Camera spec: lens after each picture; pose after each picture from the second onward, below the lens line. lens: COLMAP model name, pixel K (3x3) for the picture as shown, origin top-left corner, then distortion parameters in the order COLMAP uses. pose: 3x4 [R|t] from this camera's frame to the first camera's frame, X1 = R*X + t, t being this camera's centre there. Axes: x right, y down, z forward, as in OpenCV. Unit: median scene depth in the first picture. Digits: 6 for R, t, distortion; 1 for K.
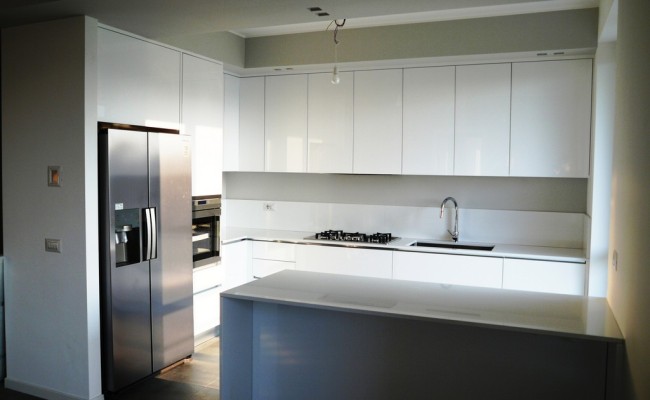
lens RADIAL K [[546.6, 0, 325.0], [0, 546.6, 200.0], [0, 0, 1]] dist [-0.115594, 0.140951]
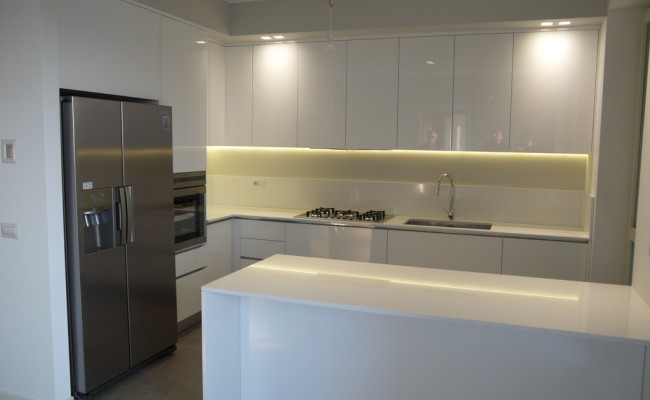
lens RADIAL K [[530.7, 0, 340.6], [0, 530.7, 197.7], [0, 0, 1]] dist [-0.034209, -0.002566]
pose [[0.998477, -0.001157, 0.055160, -0.009828], [-0.001294, 0.999014, 0.044381, -0.004713], [-0.055157, -0.044385, 0.997491, 0.076313]]
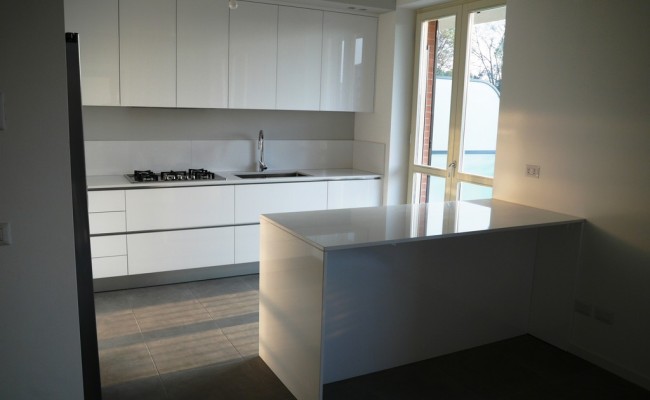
lens RADIAL K [[530.7, 0, 340.6], [0, 530.7, 197.7], [0, 0, 1]] dist [-0.034209, -0.002566]
pose [[0.611982, -0.126925, 0.780620, -0.544272], [0.015898, 0.988813, 0.148313, -0.027845], [-0.790712, -0.078354, 0.607154, 0.257435]]
